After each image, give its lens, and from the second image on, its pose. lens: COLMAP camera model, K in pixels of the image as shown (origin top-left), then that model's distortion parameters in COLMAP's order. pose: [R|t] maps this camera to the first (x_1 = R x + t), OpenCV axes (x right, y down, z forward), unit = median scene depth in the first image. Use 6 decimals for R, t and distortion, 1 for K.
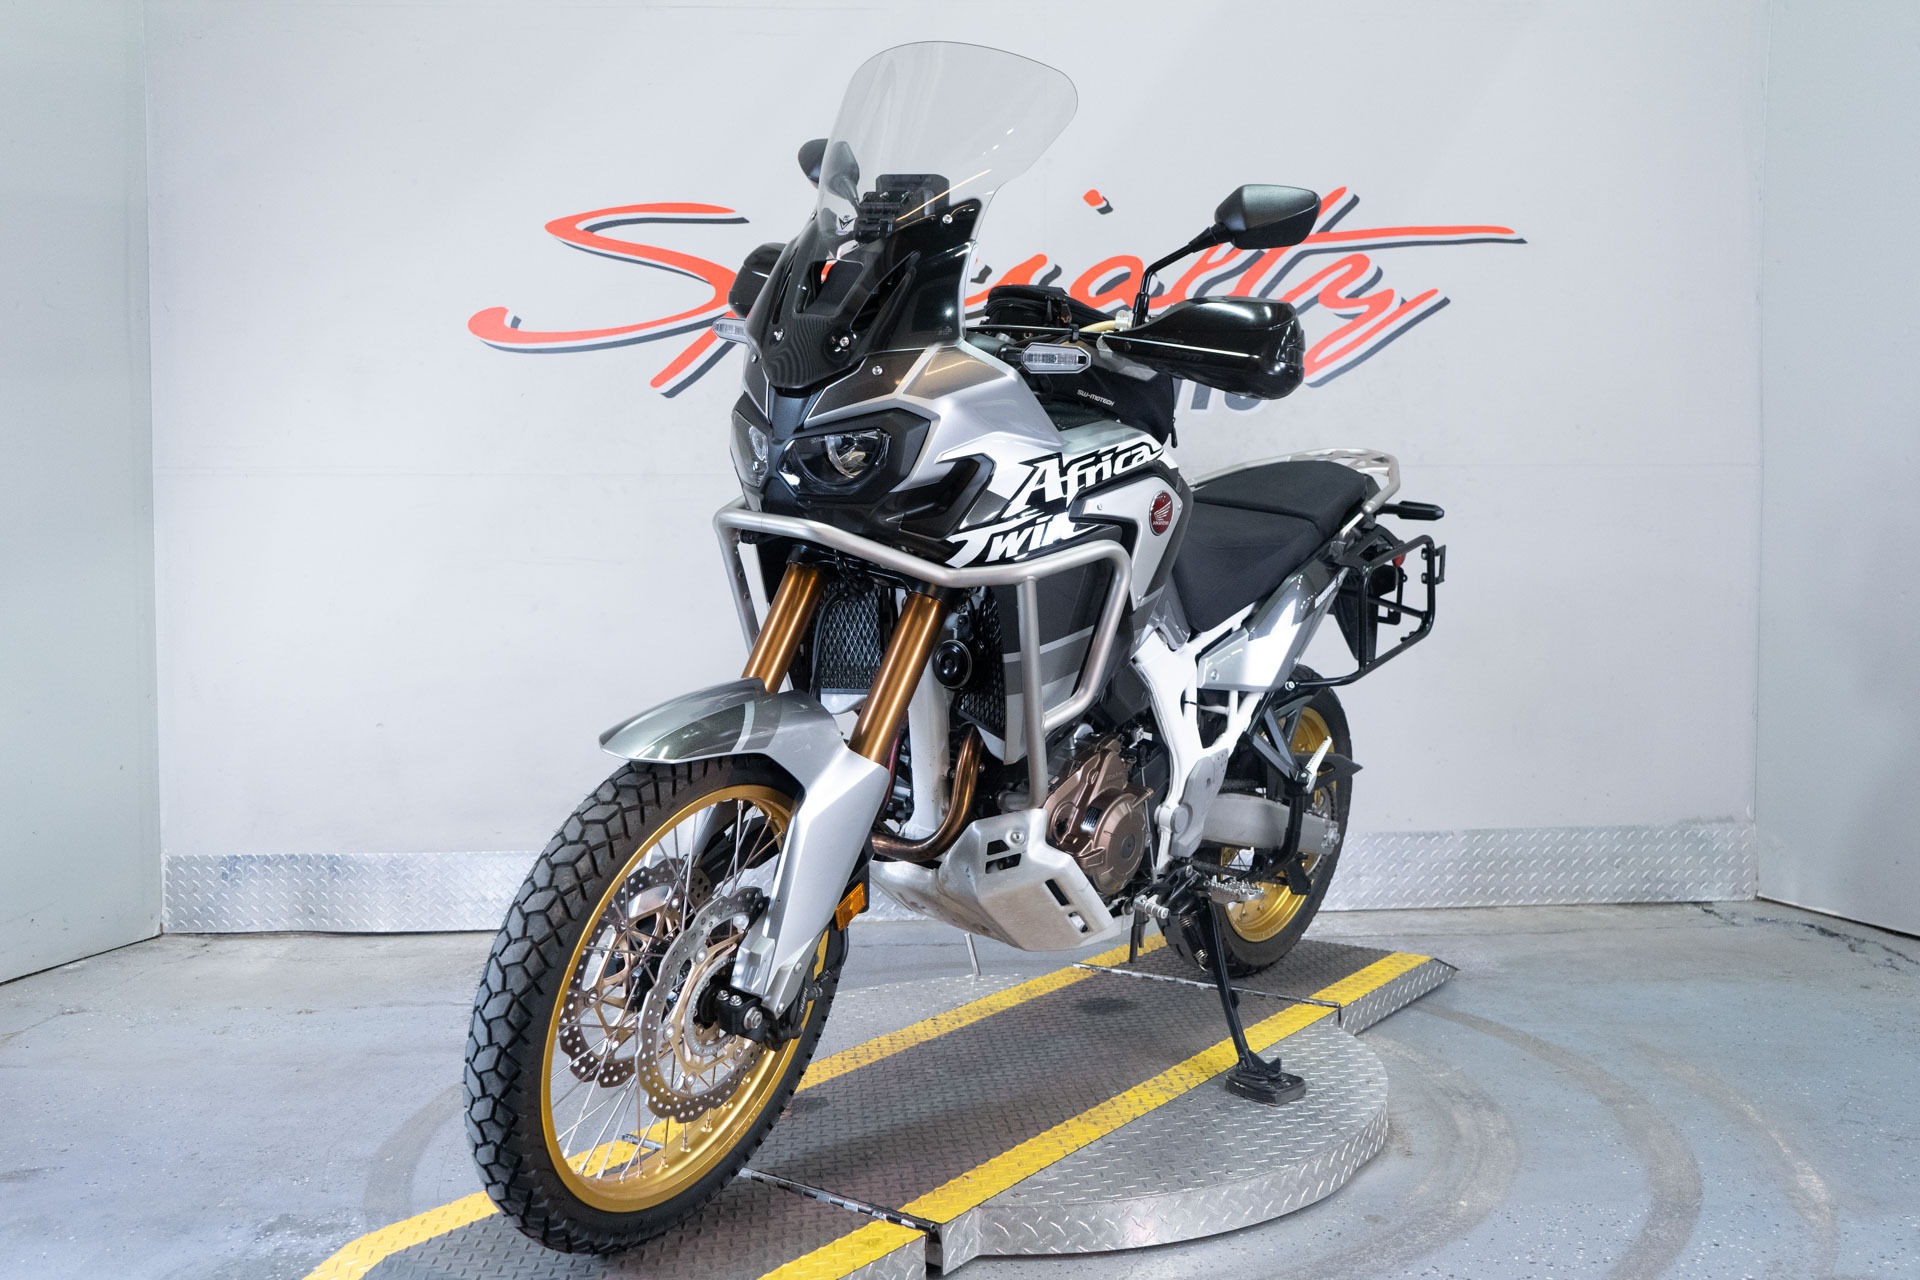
lens RADIAL K [[1730.1, 0, 959.8], [0, 1730.1, 638.3], [0, 0, 1]] dist [0.003205, 0.005551]
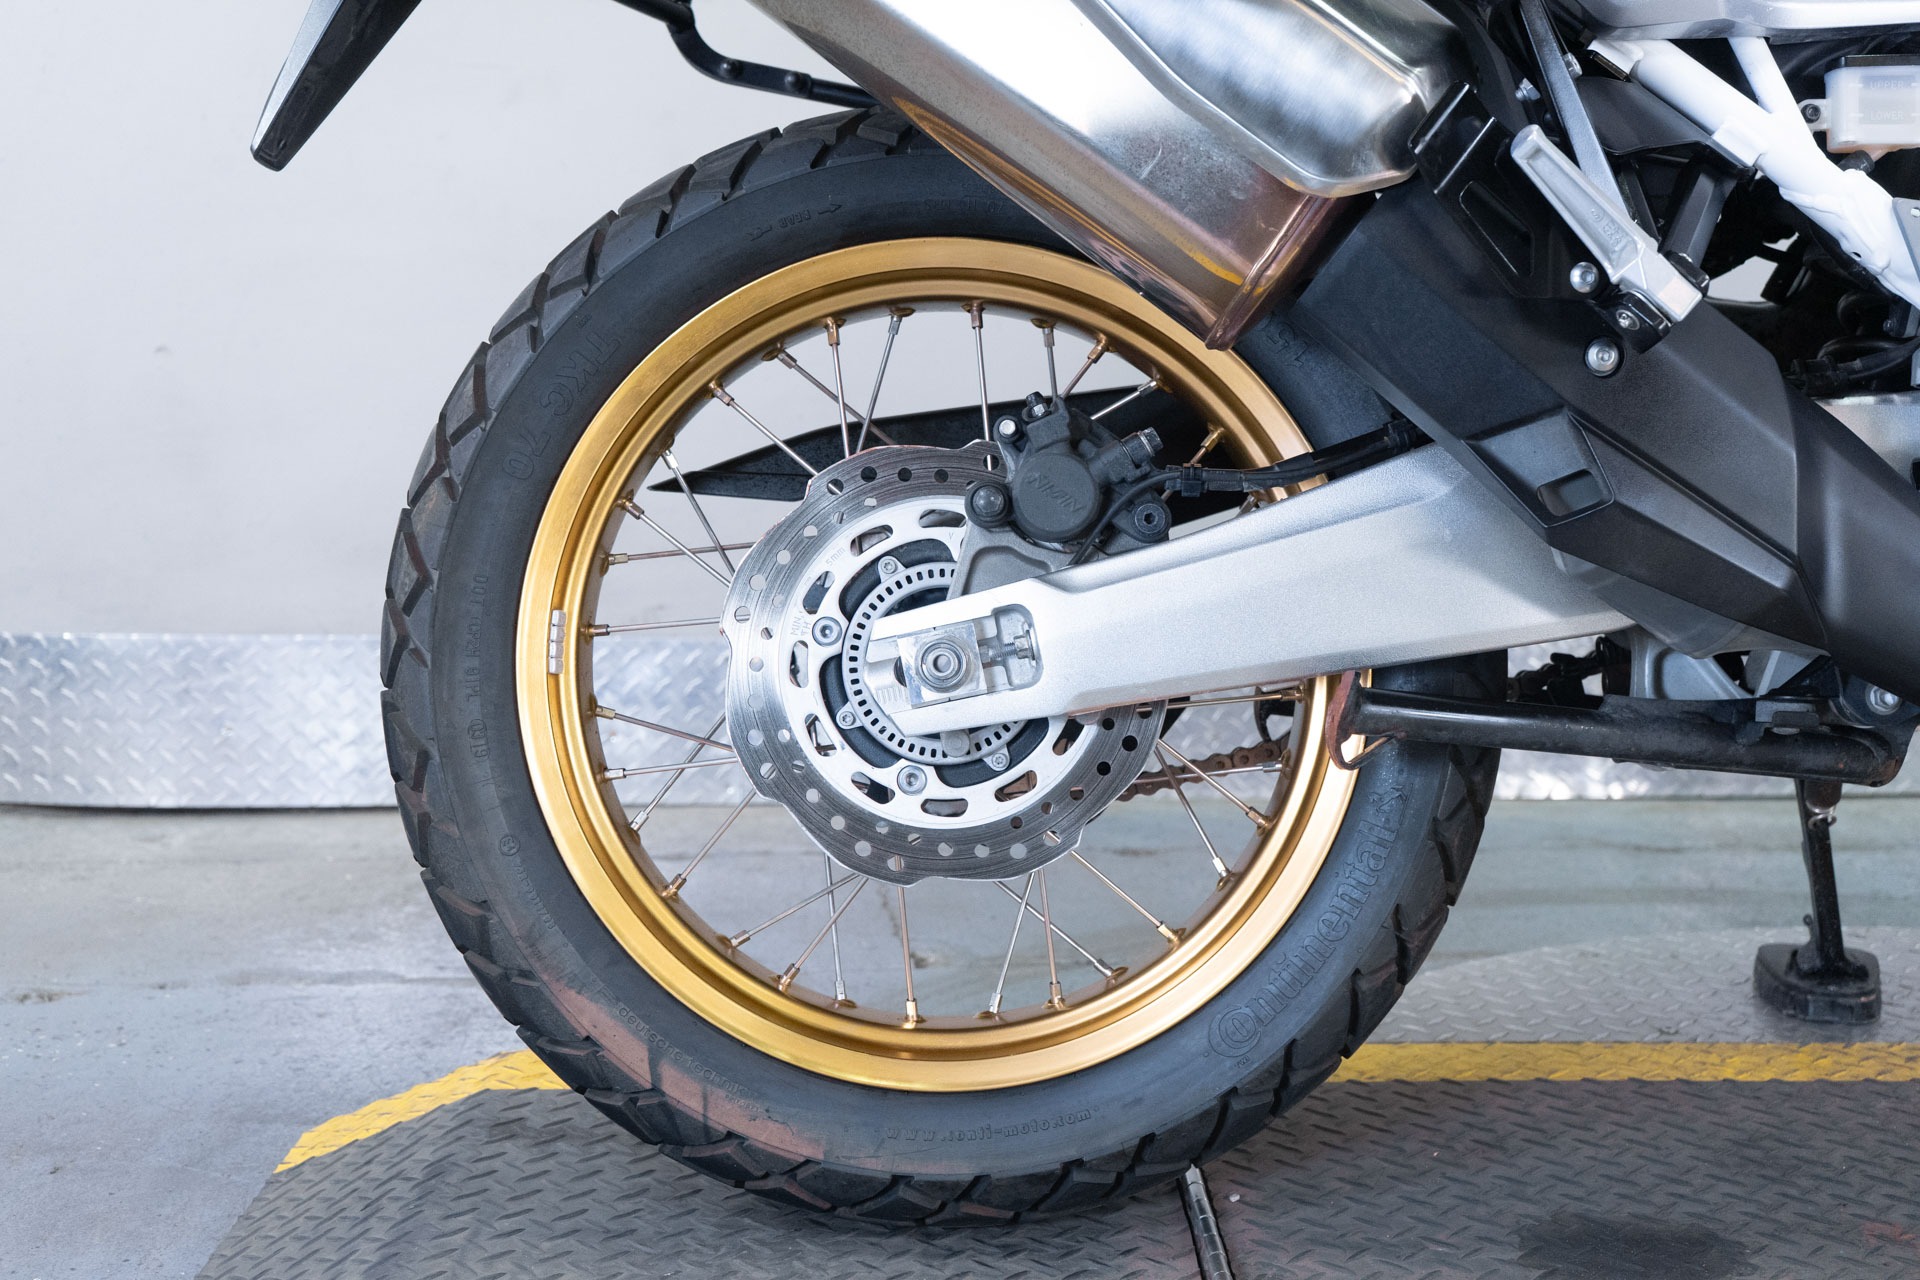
lens RADIAL K [[2358.2, 0, 960.7], [0, 2358.2, 647.0], [0, 0, 1]] dist [0.024511, 0.000000]
pose [[0.997642, 0.018416, 0.066116, -0.170301], [-0.024347, 0.995640, 0.090050, 0.067309], [-0.064170, -0.091448, 0.993740, 0.376037]]
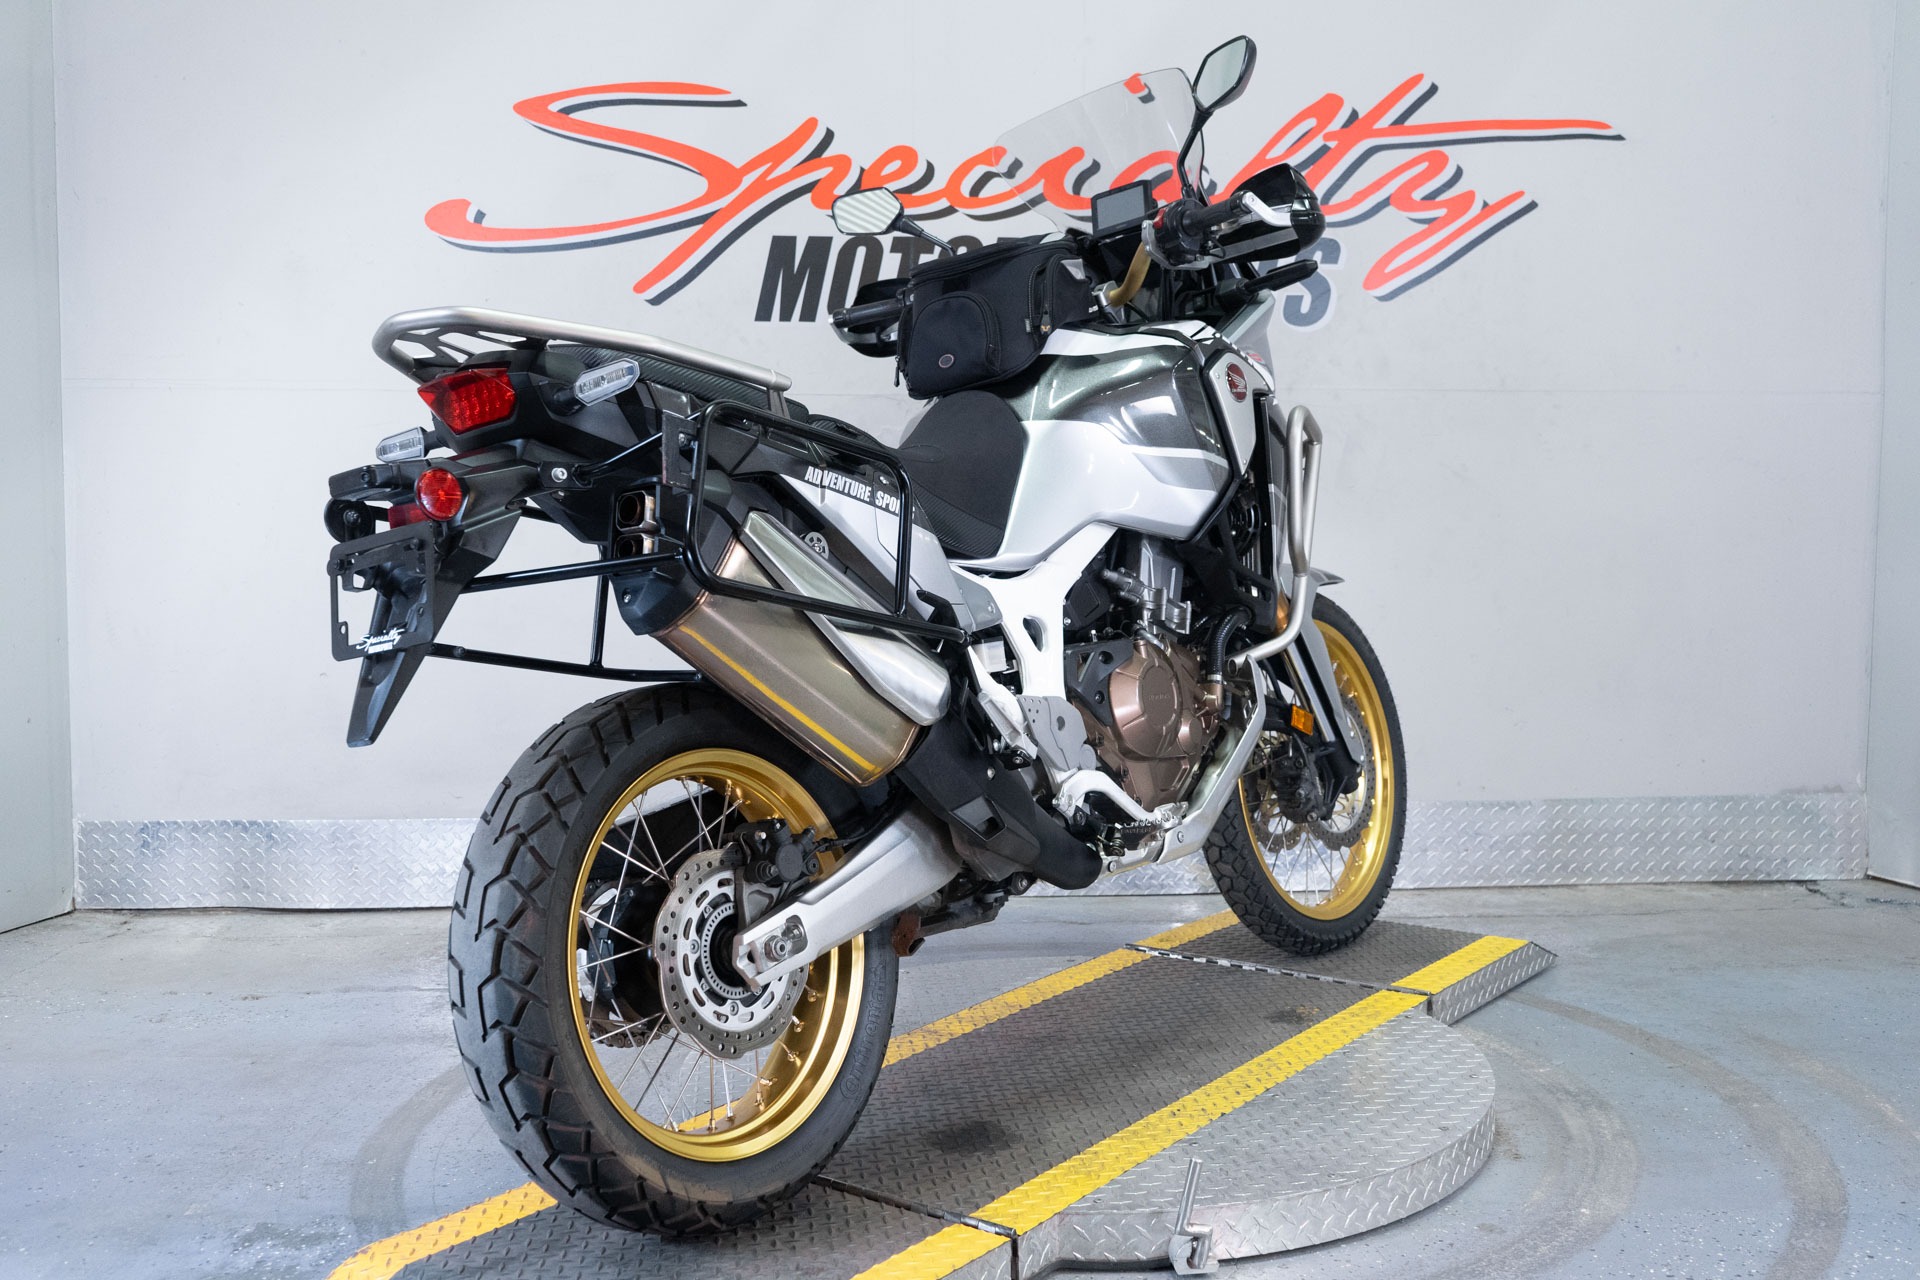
lens RADIAL K [[1950.7, 0, 961.0], [0, 1950.7, 635.2], [0, 0, 1]] dist [0.013370, 0.000000]
pose [[0.999738, 0.006706, 0.021872, -0.033069], [-0.007279, 0.999630, 0.026193, 0.001641], [-0.021688, -0.026345, 0.999418, -0.000487]]
